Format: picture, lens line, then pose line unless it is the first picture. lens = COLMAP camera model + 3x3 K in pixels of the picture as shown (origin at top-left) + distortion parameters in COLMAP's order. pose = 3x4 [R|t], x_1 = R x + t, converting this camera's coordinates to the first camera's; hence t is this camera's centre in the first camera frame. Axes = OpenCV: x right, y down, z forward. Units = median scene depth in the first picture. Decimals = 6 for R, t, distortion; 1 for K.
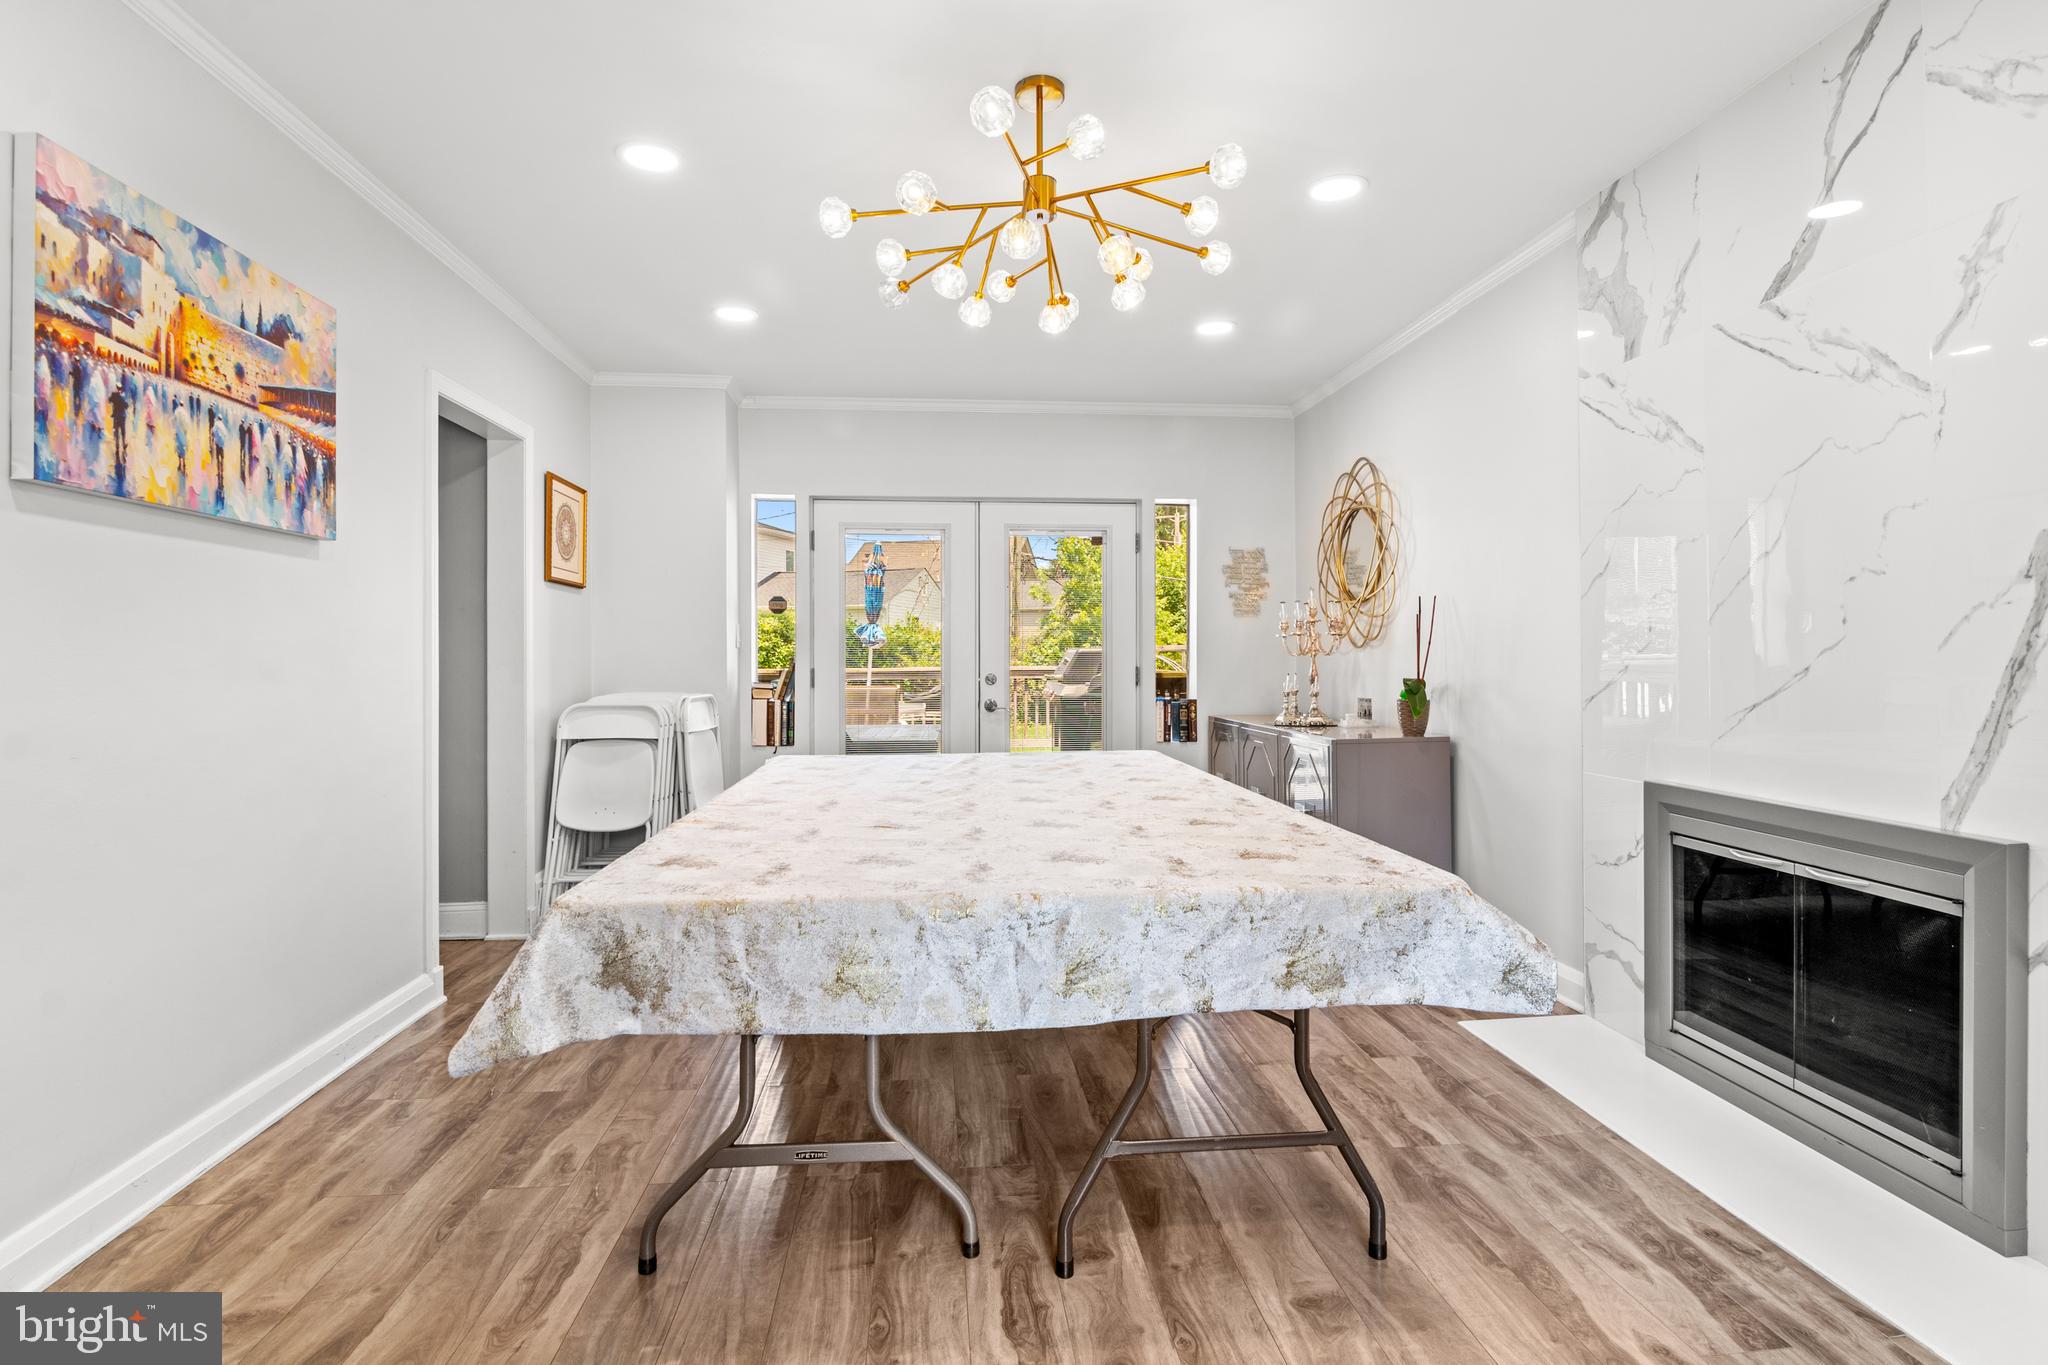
lens RADIAL K [[966.4, 0, 1021.9], [0, 966.4, 662.9], [0, 0, 1]] dist [-0.010334, -0.003524]
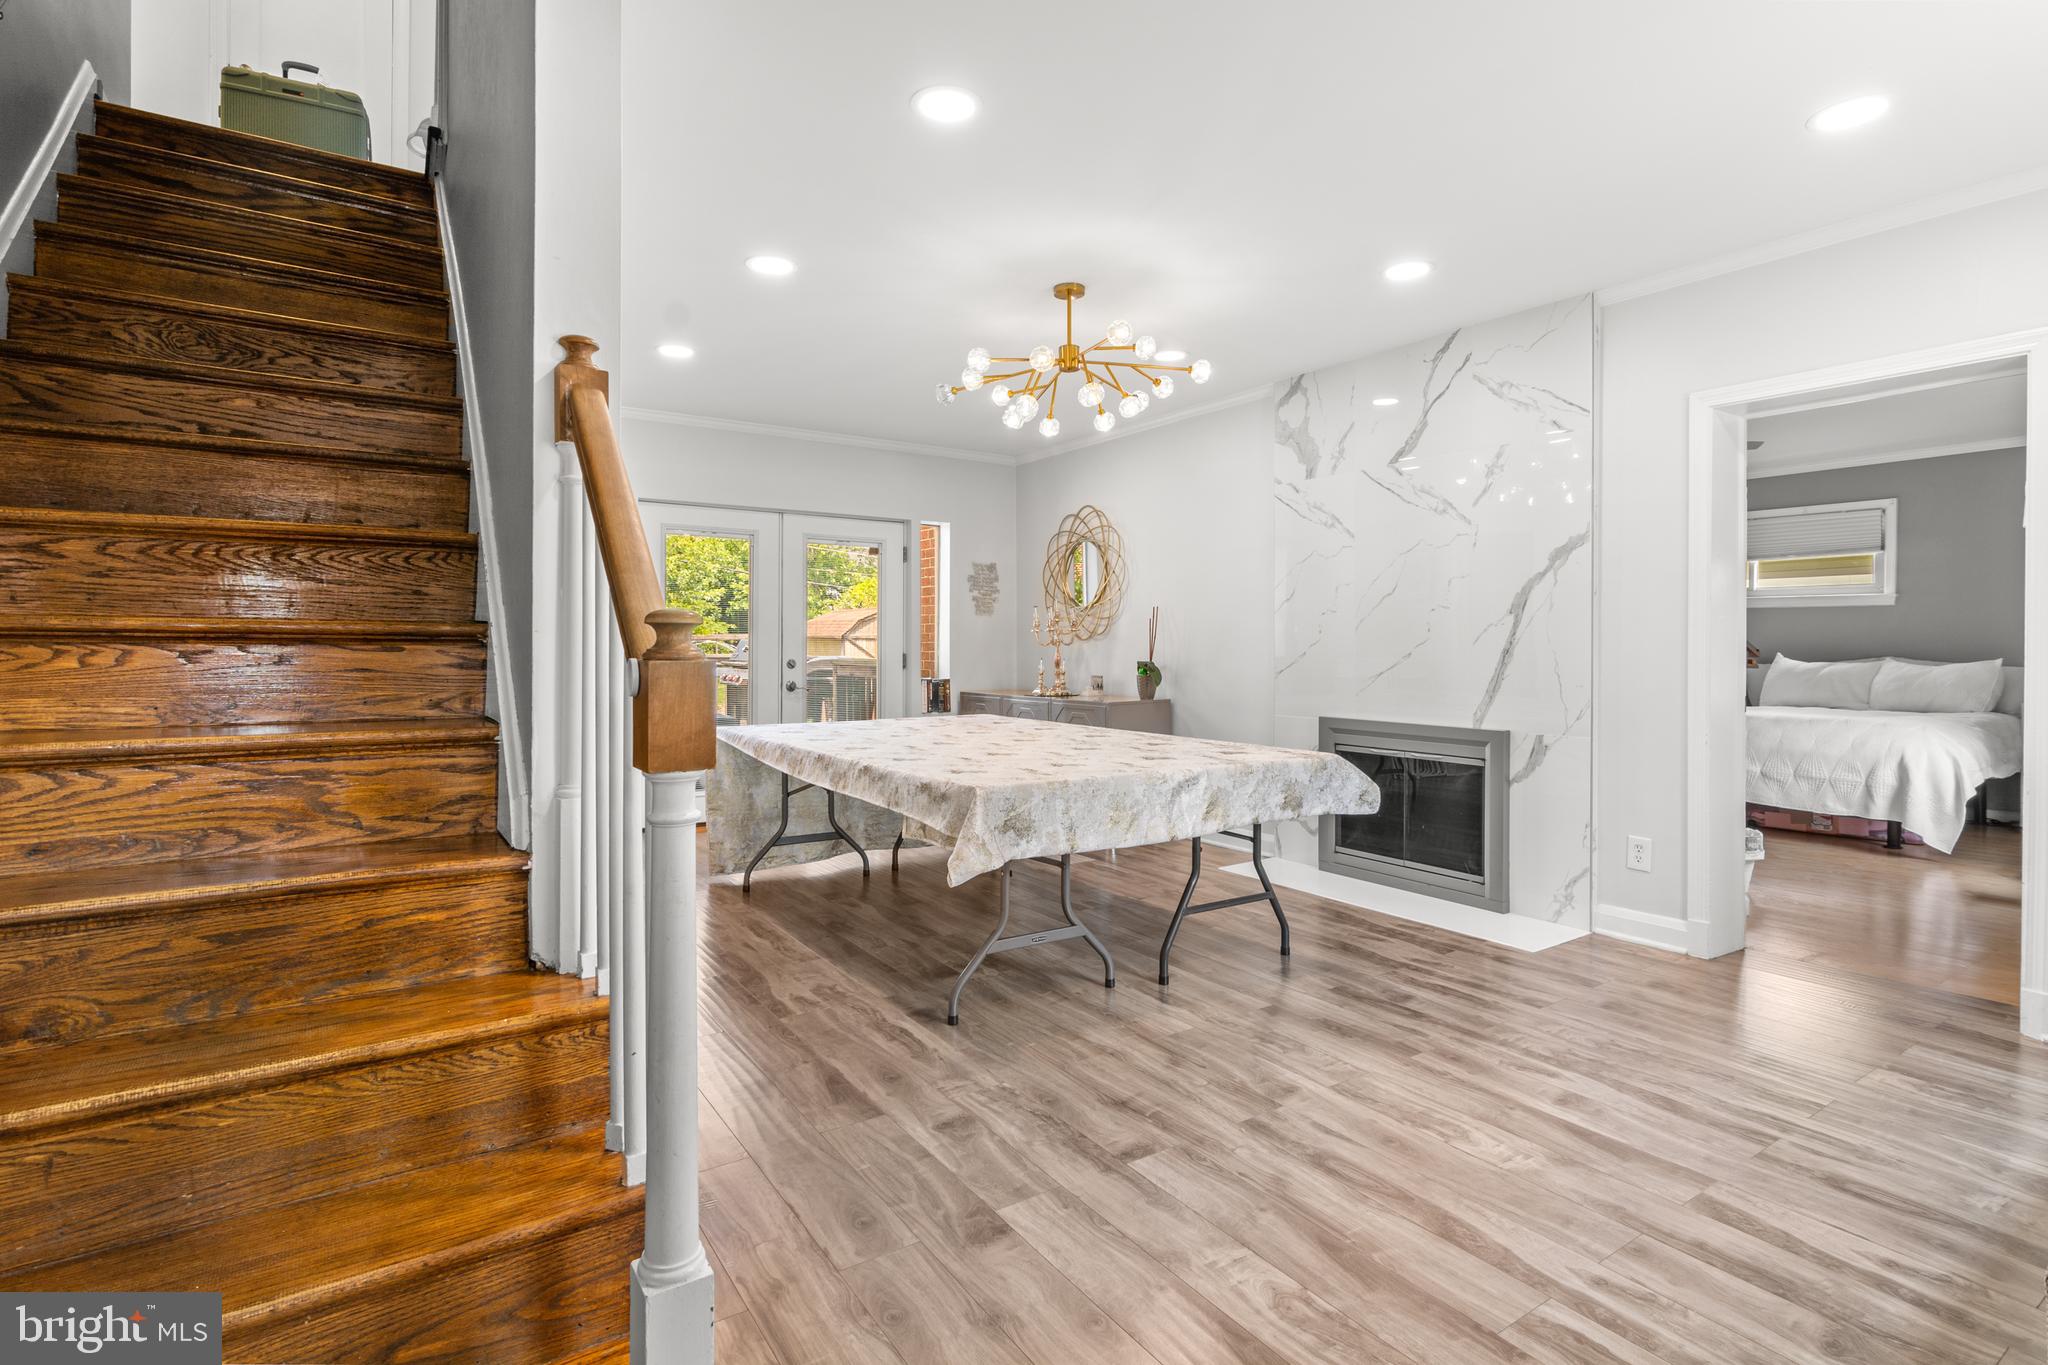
lens RADIAL K [[966.4, 0, 962.4], [0, 966.4, 663.6], [0, 0, 1]] dist [-0.010334, -0.003524]
pose [[0.894255, -0.002995, 0.447548, -0.769105], [-0.002644, 0.999925, 0.011975, 0.004142], [-0.447550, -0.011892, 0.894180, -0.317284]]
